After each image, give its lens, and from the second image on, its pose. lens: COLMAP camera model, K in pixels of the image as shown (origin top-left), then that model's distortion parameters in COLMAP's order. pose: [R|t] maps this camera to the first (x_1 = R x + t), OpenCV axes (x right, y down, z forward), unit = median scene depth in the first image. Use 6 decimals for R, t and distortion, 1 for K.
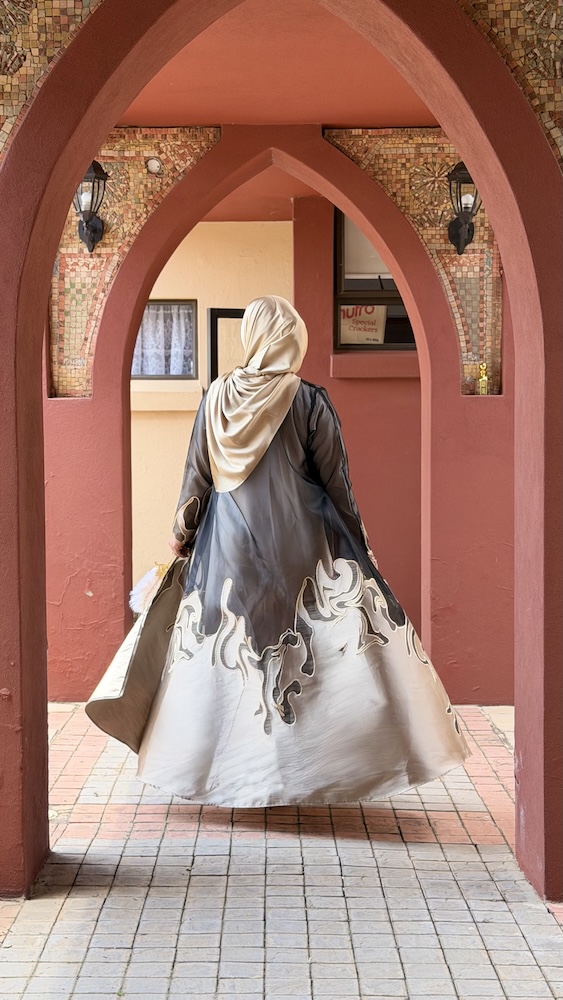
lens RADIAL K [[1395.1, 0, 283.6], [0, 1395.1, 501.2], [0, 0, 1]] dist [0.004929, 0.000000]
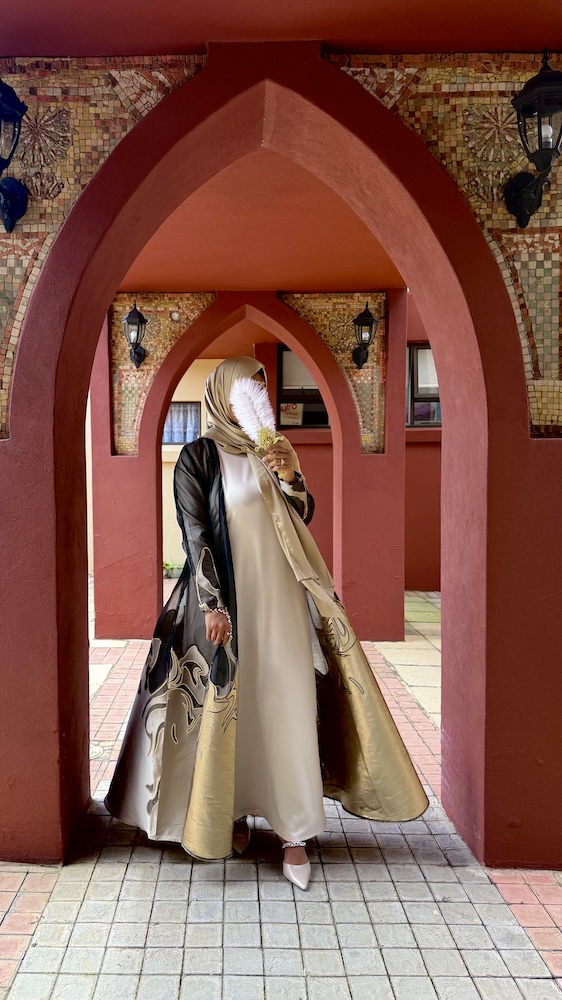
lens RADIAL K [[709.6, 0, 244.2], [0, 709.6, 492.0], [0, 0, 1]] dist [-0.044507, -0.004566]
pose [[1.000000, -0.000498, -0.000553, -0.010922], [0.000487, 0.999793, -0.020316, -0.014859], [0.000563, 0.020316, 0.999793, 0.170258]]
